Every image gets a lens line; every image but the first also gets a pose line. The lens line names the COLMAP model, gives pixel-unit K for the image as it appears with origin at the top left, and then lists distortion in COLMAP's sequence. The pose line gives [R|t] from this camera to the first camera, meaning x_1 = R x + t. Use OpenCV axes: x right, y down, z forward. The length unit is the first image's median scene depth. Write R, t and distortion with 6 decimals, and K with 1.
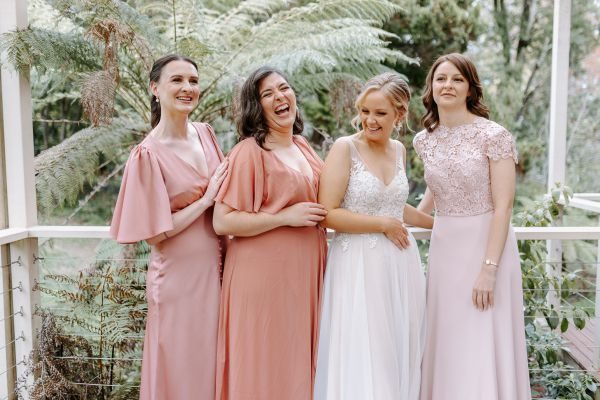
lens RADIAL K [[564.7, 0, 302.5], [0, 564.7, 204.2], [0, 0, 1]] dist [-0.009202, 0.000000]
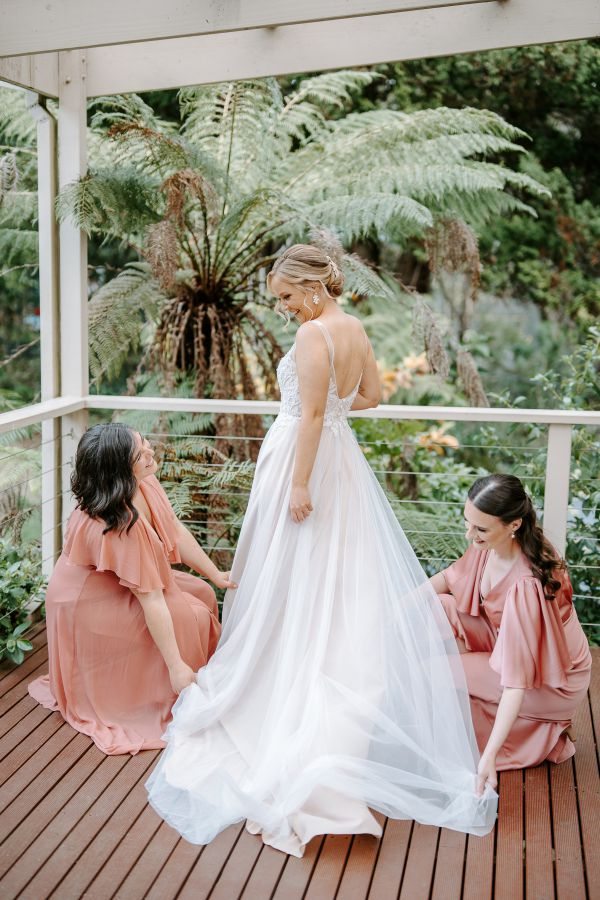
lens RADIAL K [[1281.3, 0, 305.9], [0, 1281.3, 454.0], [0, 0, 1]] dist [0.068481, 0.000000]
pose [[0.998171, 0.031660, -0.051506, -0.012669], [-0.028972, 0.998220, 0.052123, 0.008152], [0.053065, -0.050536, 0.997312, -0.619993]]
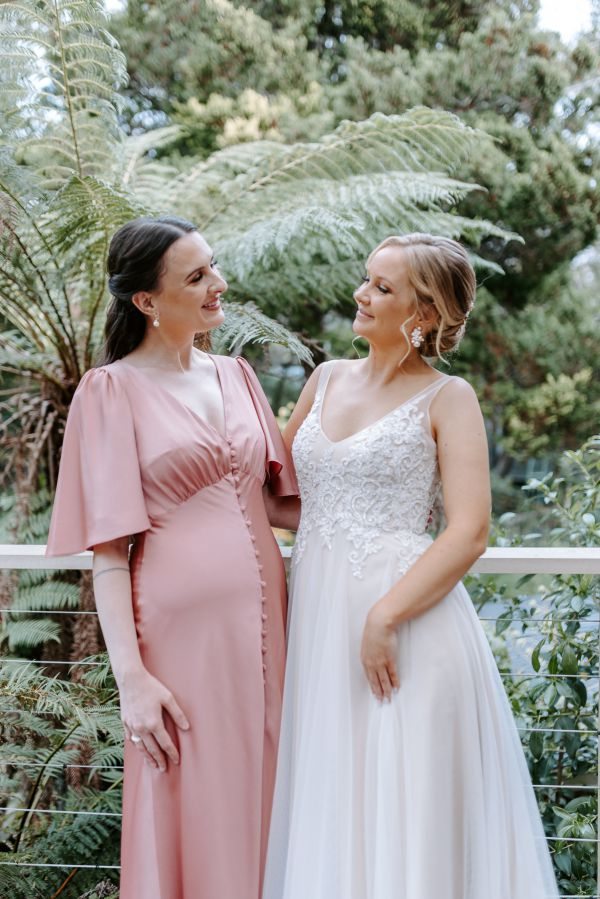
lens RADIAL K [[846.2, 0, 312.7], [0, 846.2, 473.7], [0, 0, 1]] dist [-0.009202, 0.000000]
pose [[0.999556, -0.004641, -0.029417, 0.019576], [0.003936, 0.999705, -0.023984, -0.002656], [0.029520, 0.023857, 0.999279, 0.138008]]
